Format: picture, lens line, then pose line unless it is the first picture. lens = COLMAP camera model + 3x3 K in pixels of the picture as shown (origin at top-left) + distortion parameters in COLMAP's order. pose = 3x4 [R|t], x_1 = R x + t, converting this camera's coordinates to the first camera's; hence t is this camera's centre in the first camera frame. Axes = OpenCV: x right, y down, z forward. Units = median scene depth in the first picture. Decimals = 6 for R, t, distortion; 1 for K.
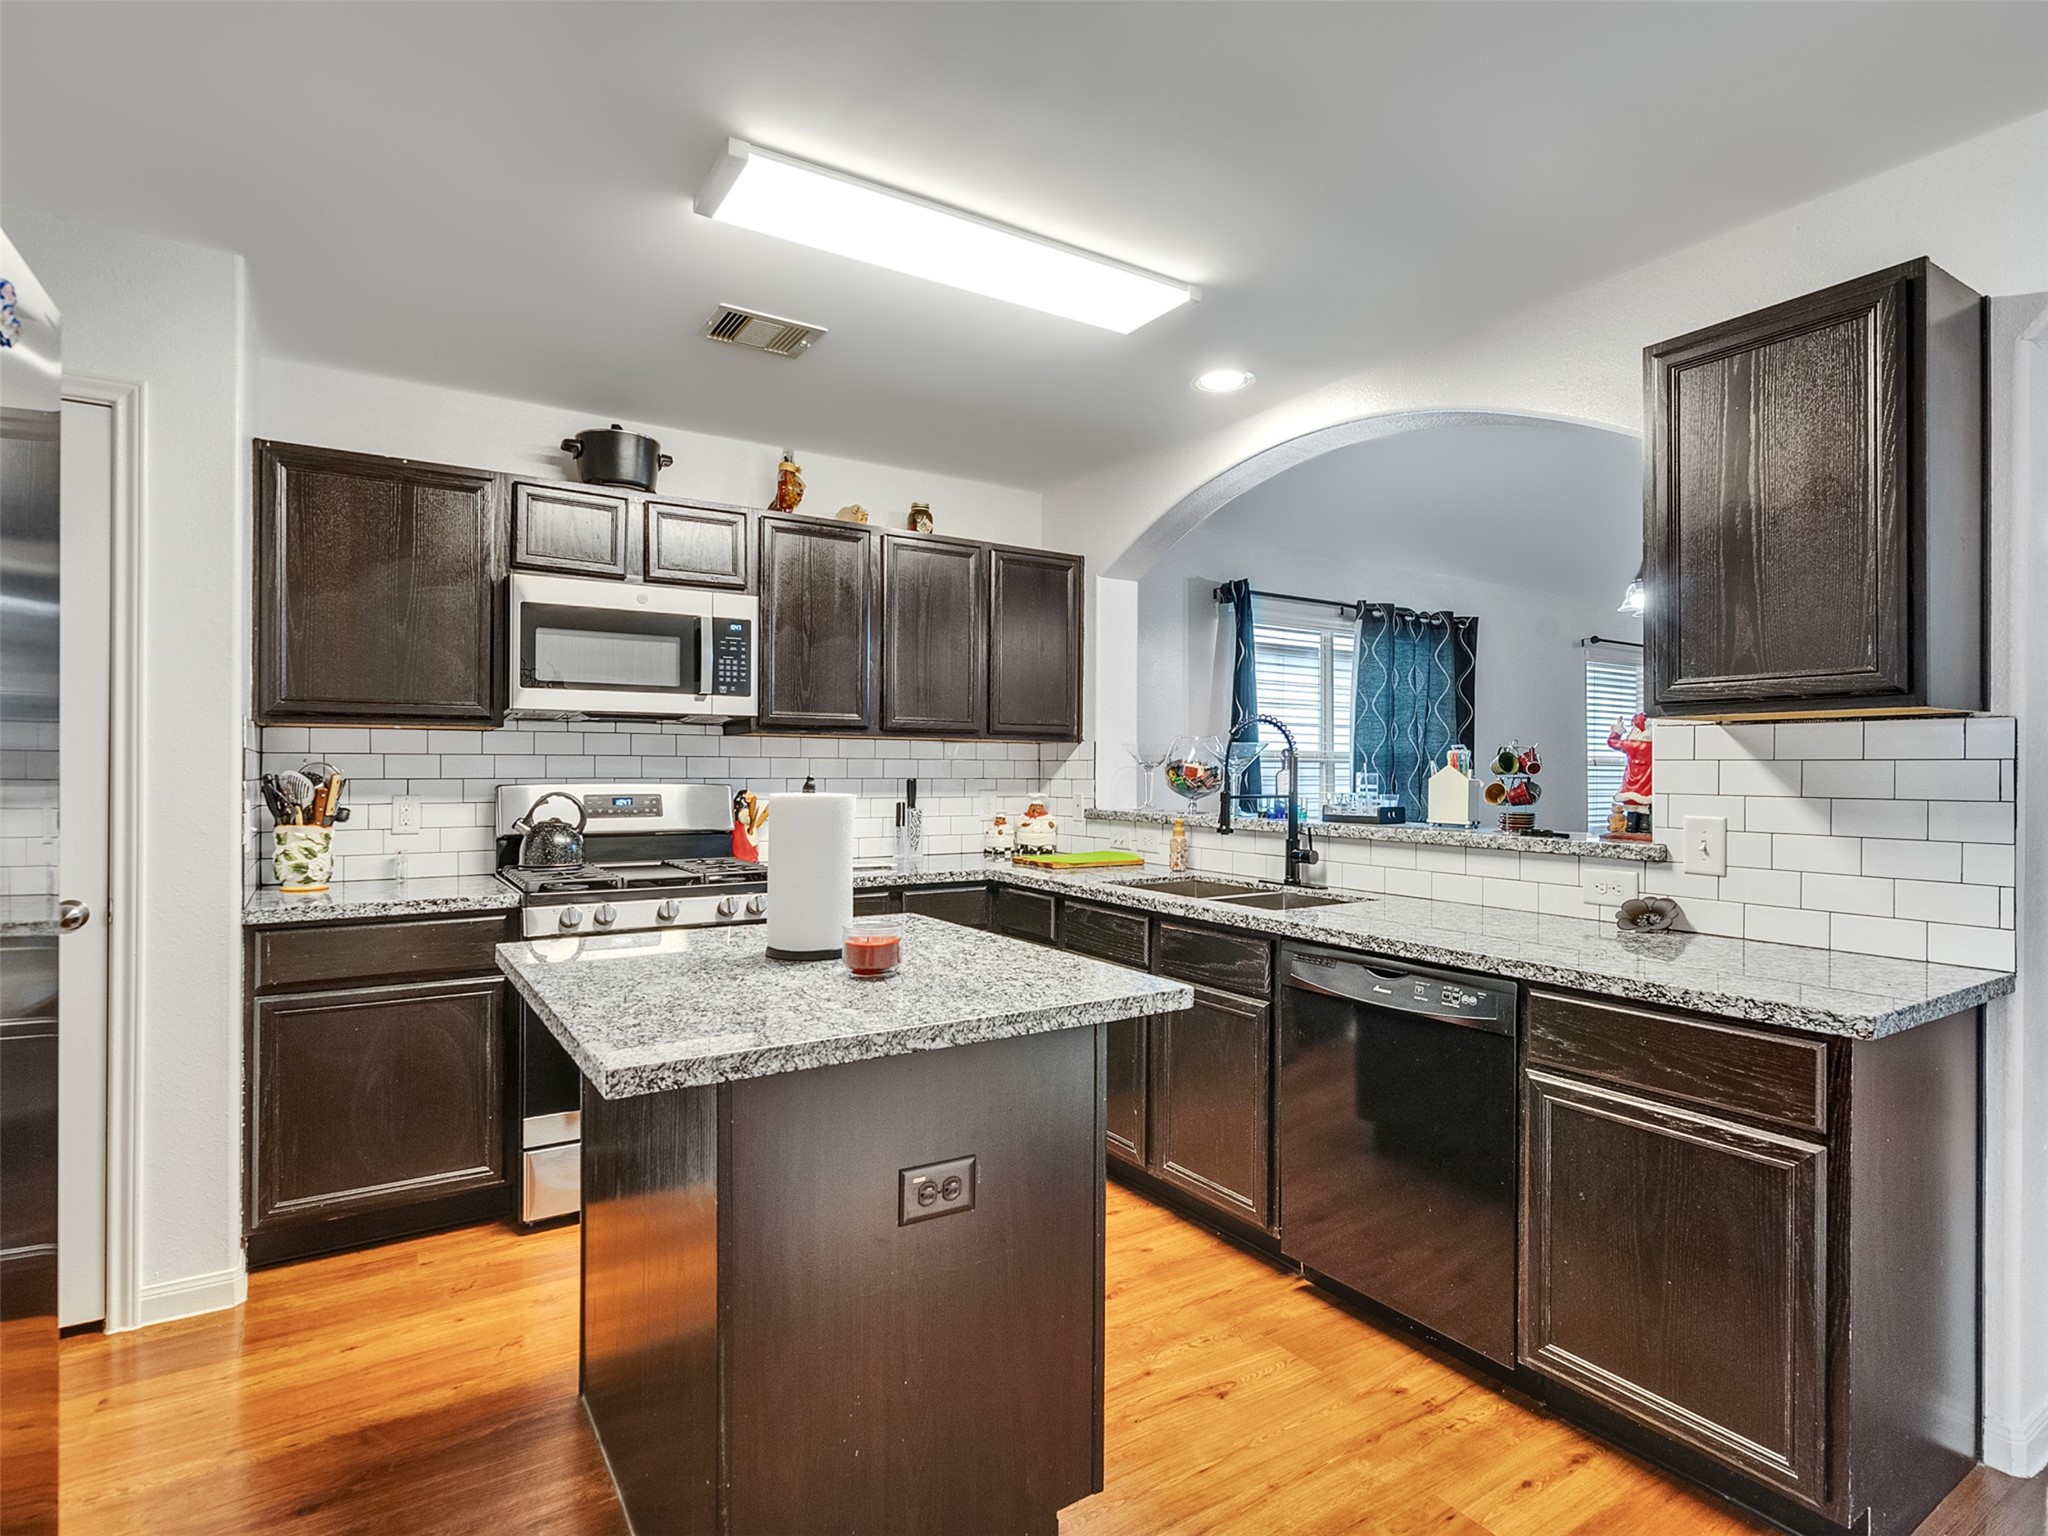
lens RADIAL K [[1052.1, 0, 1009.5], [0, 1052.1, 767.3], [0, 0, 1]] dist [-0.003474, 0.005533]
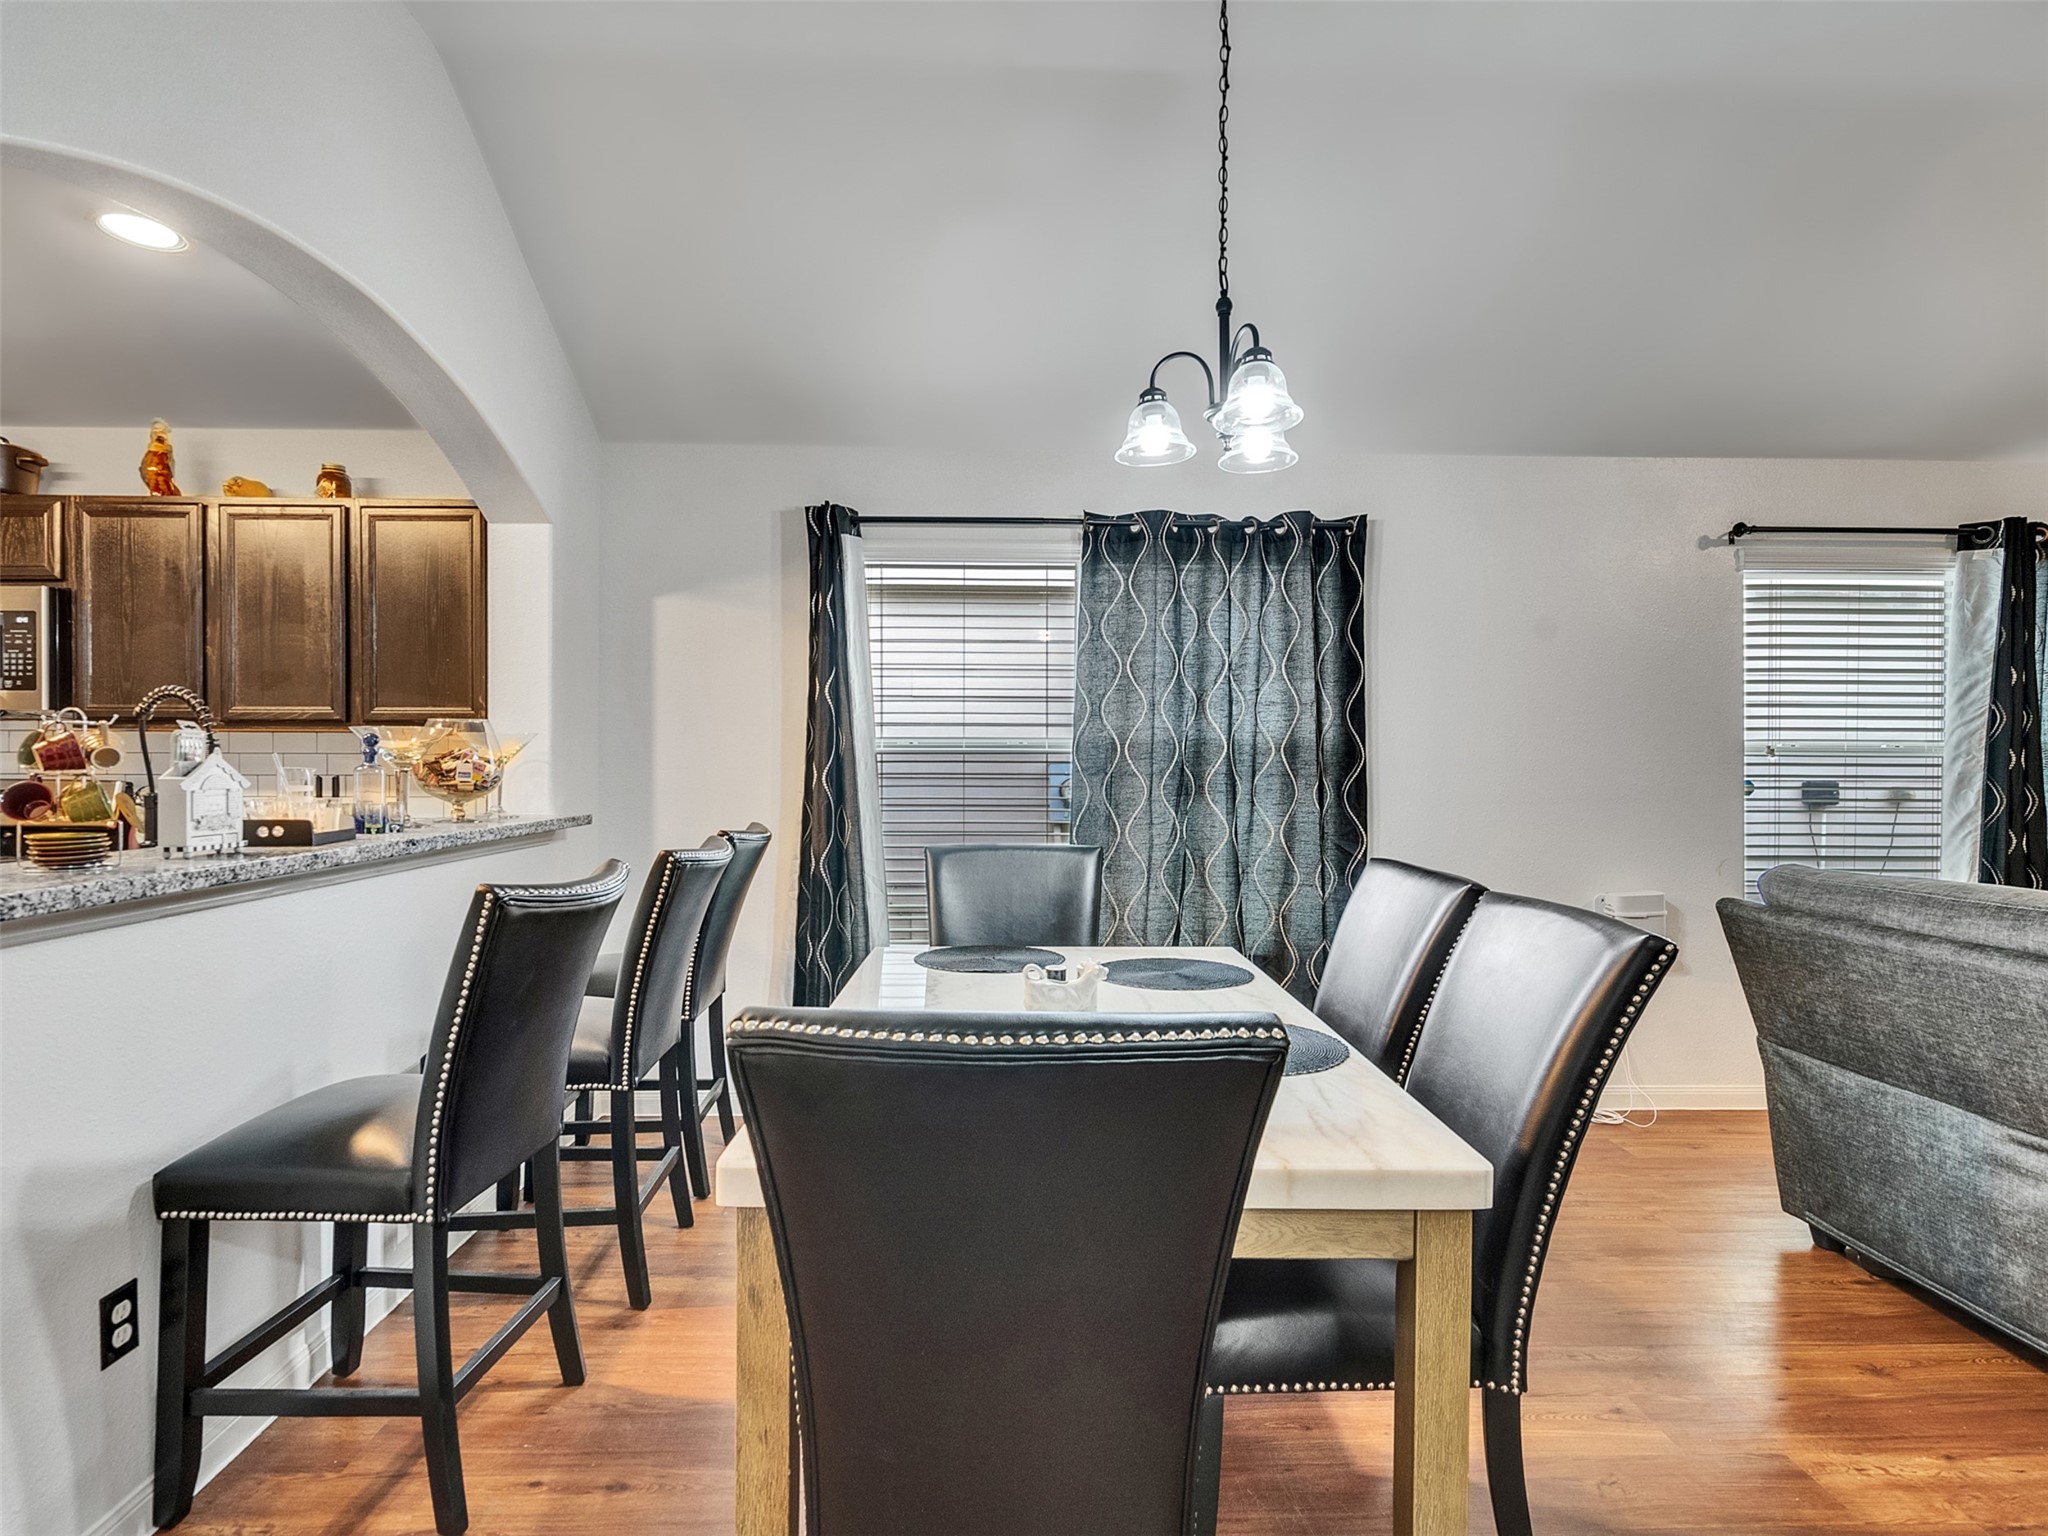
lens RADIAL K [[1052.1, 0, 1022.6], [0, 1052.1, 765.0], [0, 0, 1]] dist [-0.003474, 0.005533]
pose [[0.844449, -0.004890, -0.535614, 1.162703], [0.000065, 0.999959, -0.009027, 0.011204], [0.535636, 0.007588, 0.844415, 0.752663]]
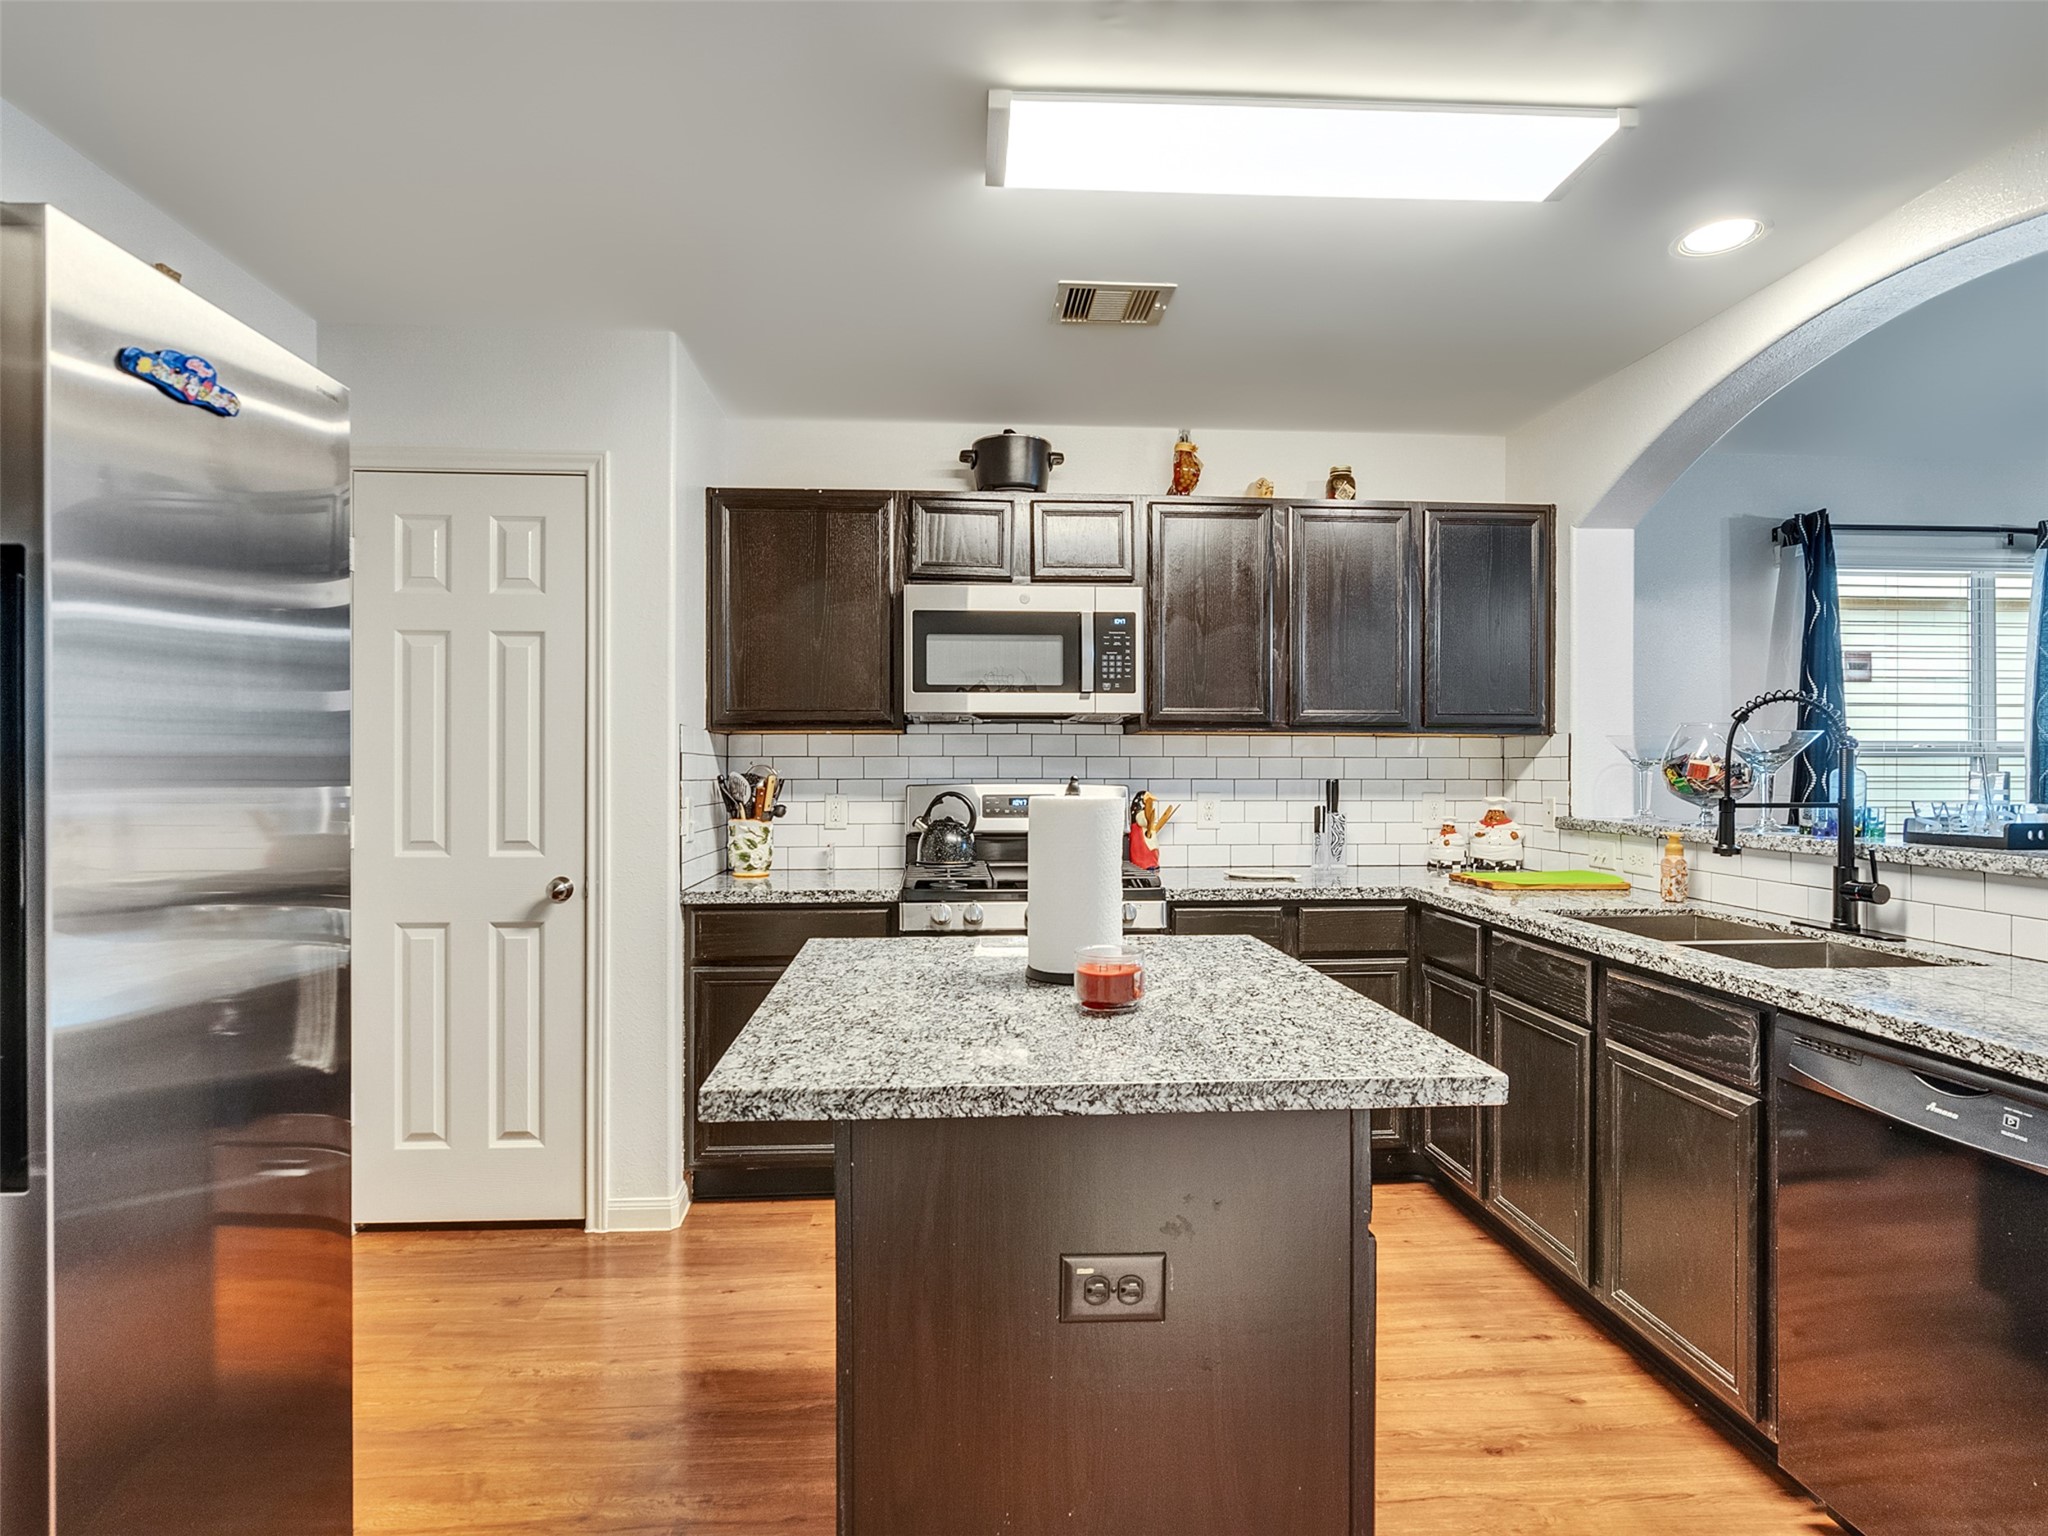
lens RADIAL K [[1052.1, 0, 1007.7], [0, 1052.1, 768.3], [0, 0, 1]] dist [-0.003474, 0.005533]
pose [[0.877152, -0.004118, -0.480195, 0.122751], [0.004307, 0.999990, -0.000710, 0.001069], [0.480193, -0.001445, 0.877161, 0.123027]]
